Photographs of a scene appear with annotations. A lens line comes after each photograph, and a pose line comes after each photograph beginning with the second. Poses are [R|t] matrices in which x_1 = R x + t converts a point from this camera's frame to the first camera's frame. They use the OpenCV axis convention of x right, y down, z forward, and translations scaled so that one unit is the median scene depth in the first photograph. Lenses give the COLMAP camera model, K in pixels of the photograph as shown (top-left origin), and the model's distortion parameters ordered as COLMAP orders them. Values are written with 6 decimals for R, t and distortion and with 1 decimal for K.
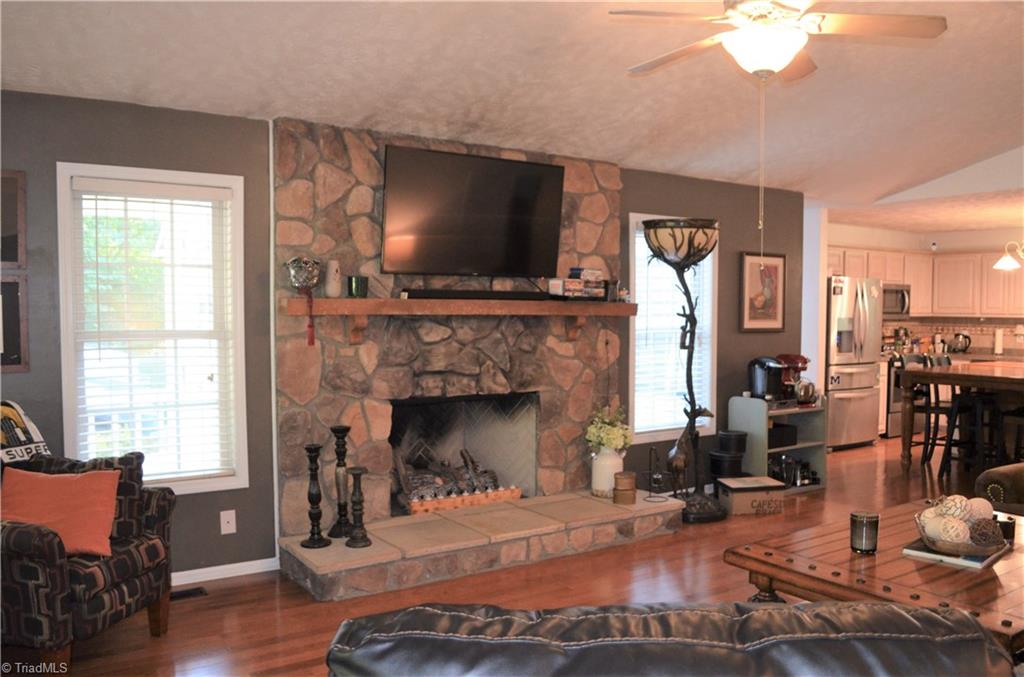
lens RADIAL K [[829.2, 0, 517.2], [0, 829.2, 354.2], [0, 0, 1]] dist [-0.083423, 0.006486]
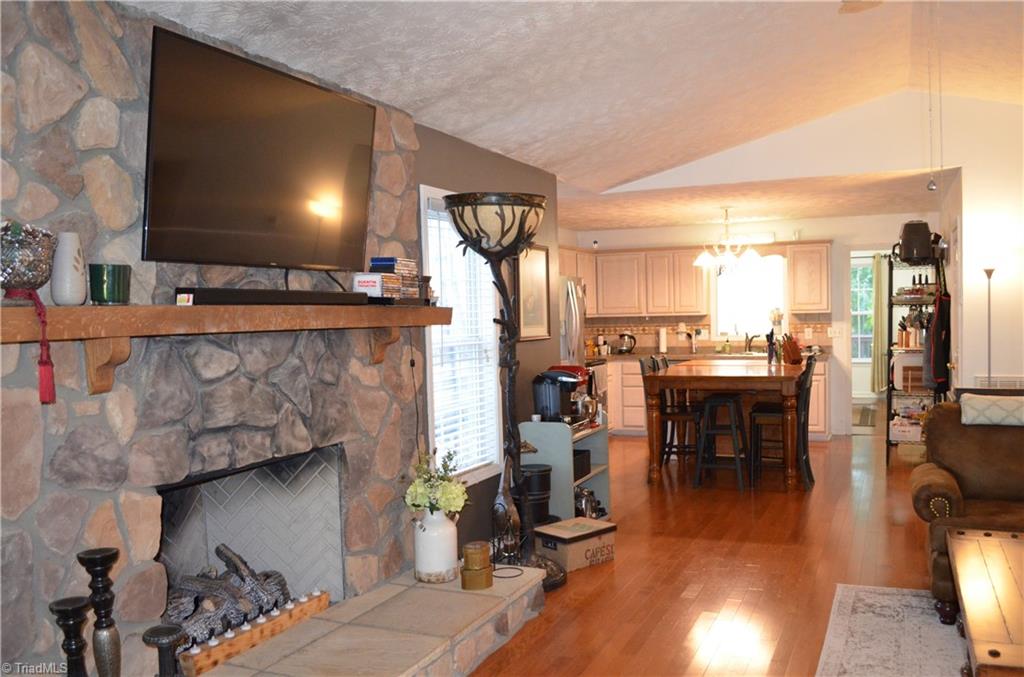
lens RADIAL K [[872.7, 0, 515.1], [0, 872.7, 354.2], [0, 0, 1]] dist [-0.077639, 0.002244]
pose [[0.843807, -0.048757, 0.534427, -0.233030], [0.056580, 0.998397, 0.001752, -0.019665], [-0.533656, 0.028759, 0.845213, 0.342274]]
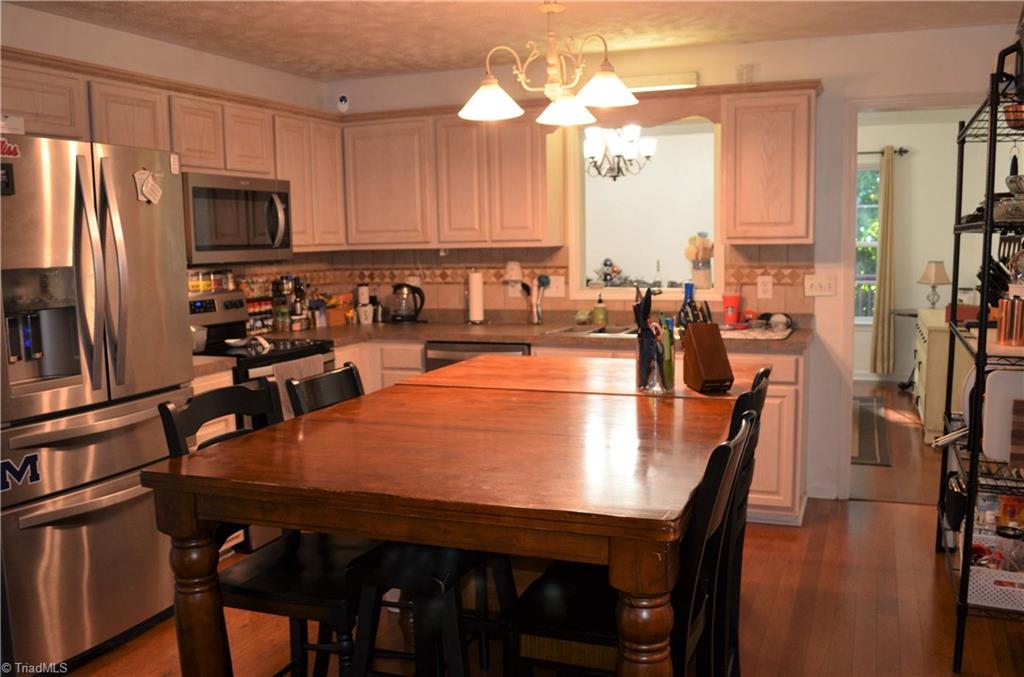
lens RADIAL K [[872.7, 0, 515.1], [0, 872.7, 354.2], [0, 0, 1]] dist [-0.077639, 0.002244]
pose [[0.827405, -0.092205, 0.553984, 0.568665], [0.052930, 0.994842, 0.086528, -0.046859], [-0.559105, -0.042271, 0.828018, 0.968123]]
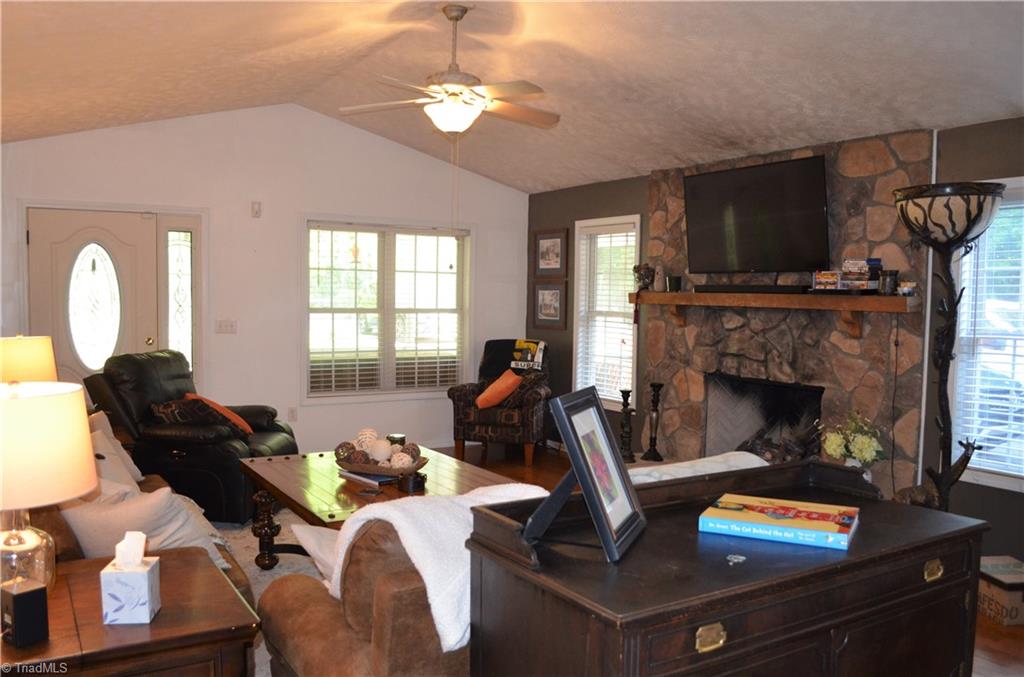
lens RADIAL K [[829.2, 0, 517.2], [0, 829.2, 354.2], [0, 0, 1]] dist [-0.083423, 0.006486]
pose [[-0.032613, 0.065112, -0.997345, 1.026176], [-0.069606, 0.995305, 0.067255, -0.034650], [0.997041, 0.071615, -0.027928, 0.680700]]
